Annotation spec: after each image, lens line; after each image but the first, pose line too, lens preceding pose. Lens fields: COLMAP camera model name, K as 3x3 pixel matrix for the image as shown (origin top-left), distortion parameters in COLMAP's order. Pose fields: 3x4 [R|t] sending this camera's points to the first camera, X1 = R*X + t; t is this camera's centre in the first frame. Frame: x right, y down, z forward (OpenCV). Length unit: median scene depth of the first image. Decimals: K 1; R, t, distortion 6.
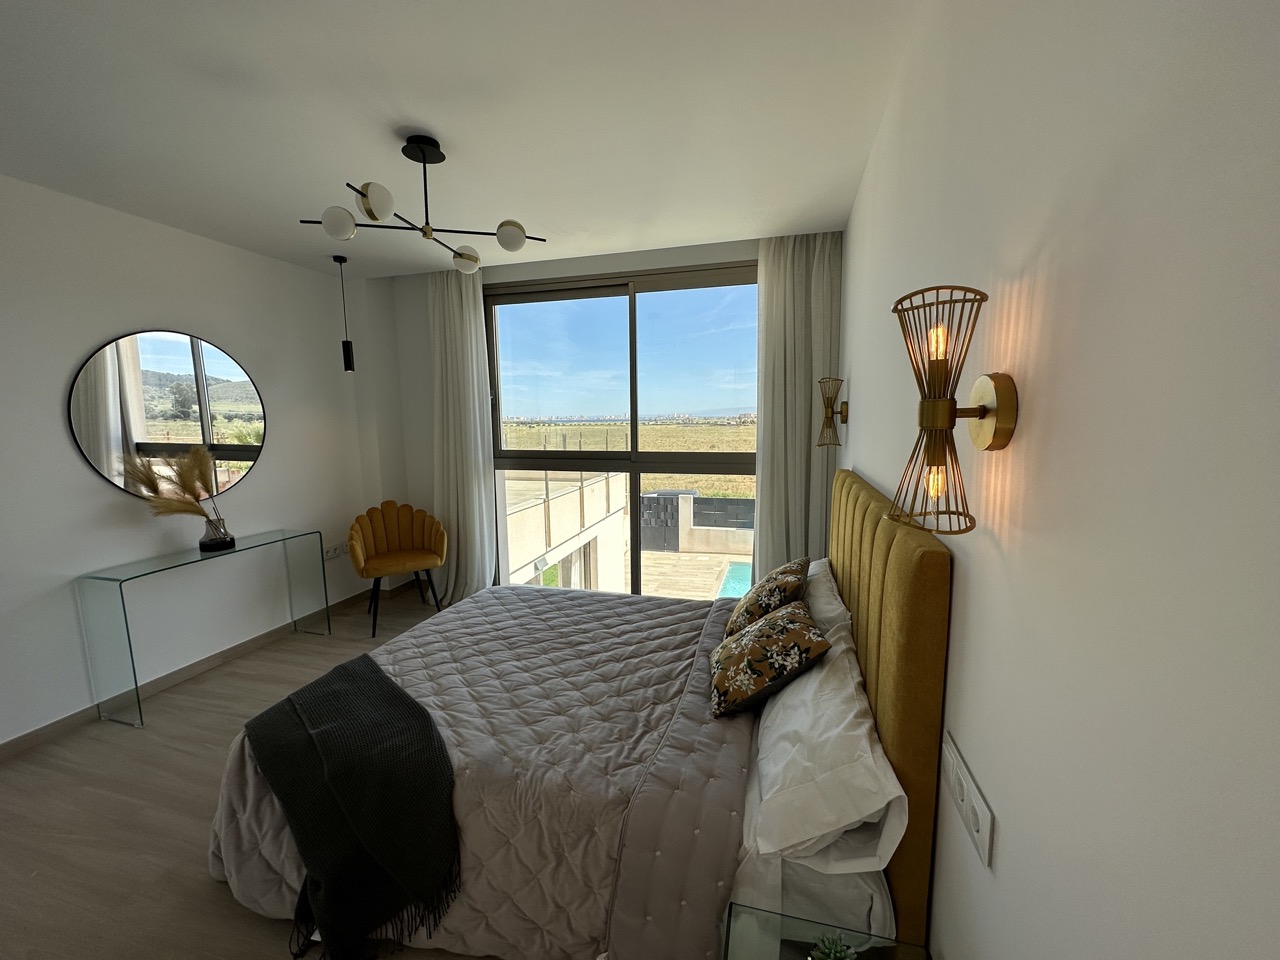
lens RADIAL K [[512.9, 0, 640.0], [0, 512.9, 480.0], [0, 0, 1]] dist [-0.001252, 0.000438]
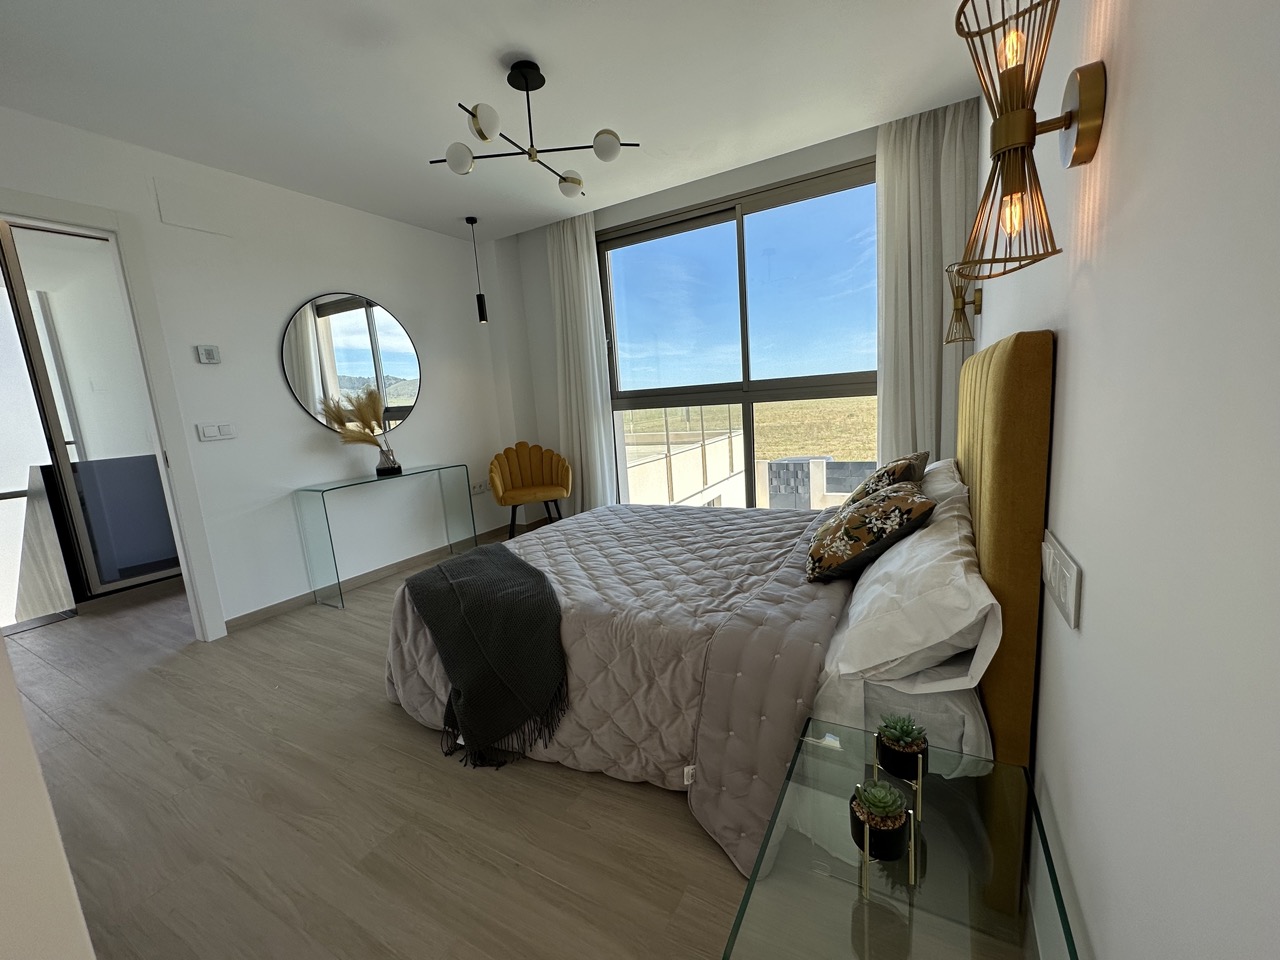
lens RADIAL K [[512.9, 0, 640.0], [0, 512.9, 480.0], [0, 0, 1]] dist [-0.001252, 0.000438]
pose [[0.968202, -0.018903, -0.249455, 0.074255], [0.029683, 0.998778, 0.039525, 0.198097], [0.248403, -0.045673, 0.967579, -0.029191]]
